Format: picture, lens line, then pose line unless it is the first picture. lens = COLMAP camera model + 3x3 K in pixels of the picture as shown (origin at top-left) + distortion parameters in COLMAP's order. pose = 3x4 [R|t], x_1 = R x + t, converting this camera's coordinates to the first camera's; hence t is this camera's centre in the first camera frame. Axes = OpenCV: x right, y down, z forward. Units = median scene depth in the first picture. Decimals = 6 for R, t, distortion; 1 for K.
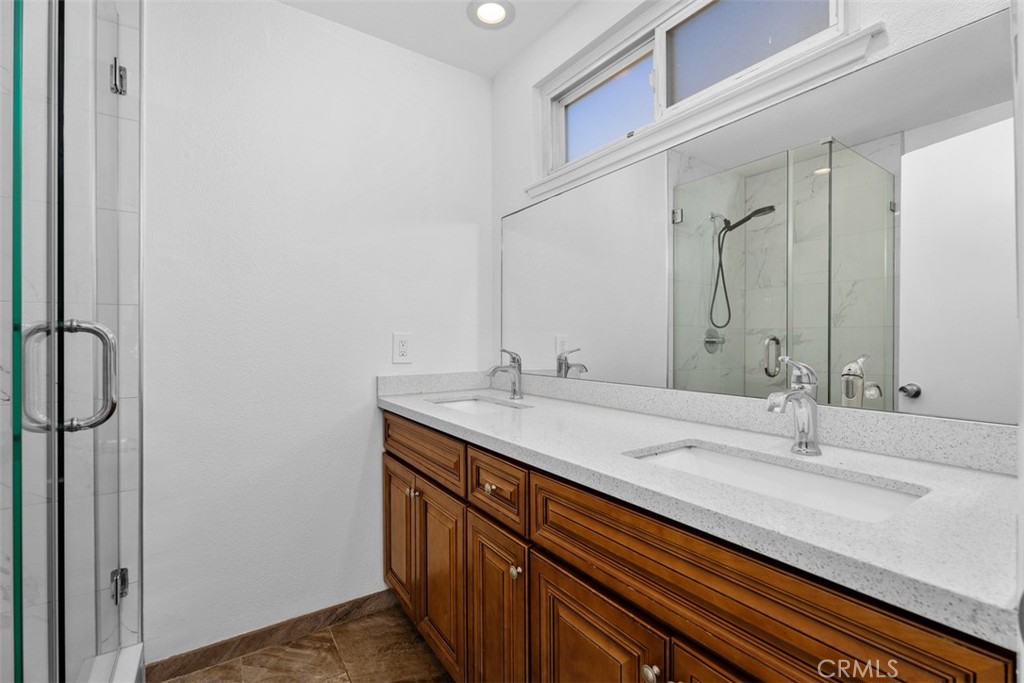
lens RADIAL K [[458.2, 0, 507.4], [0, 458.2, 339.0], [0, 0, 1]] dist [0.001516, -0.000991]
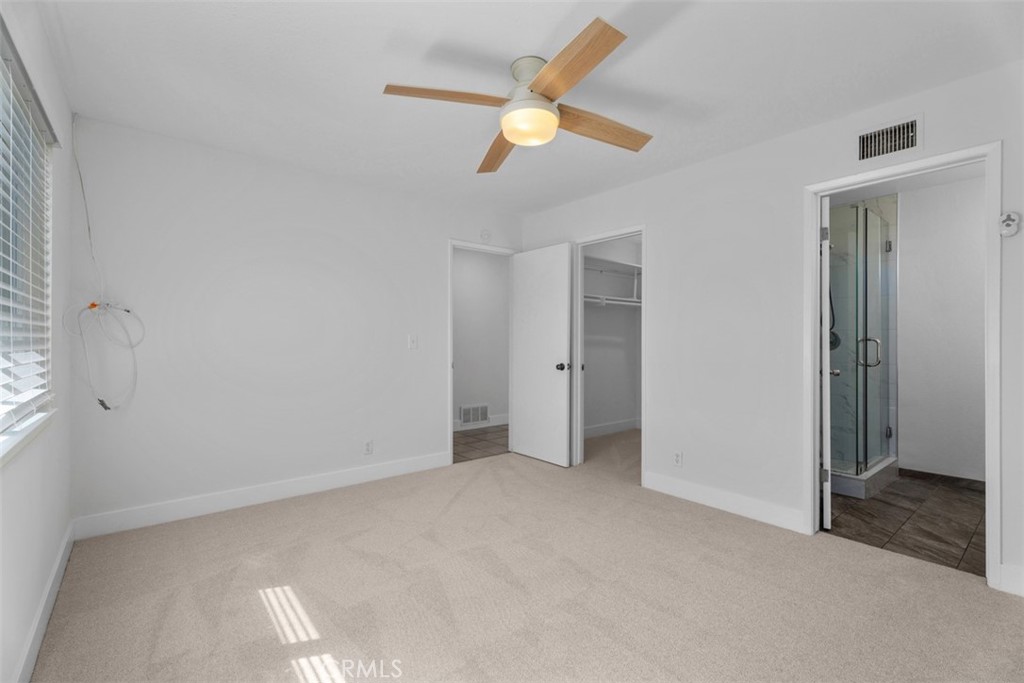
lens RADIAL K [[458.2, 0, 508.4], [0, 458.2, 342.5], [0, 0, 1]] dist [0.001516, -0.000991]
pose [[0.106050, -0.001608, -0.994360, 1.648994], [-0.000642, 0.999998, -0.001685, 0.005194], [0.994361, 0.000817, 0.106049, -1.560345]]
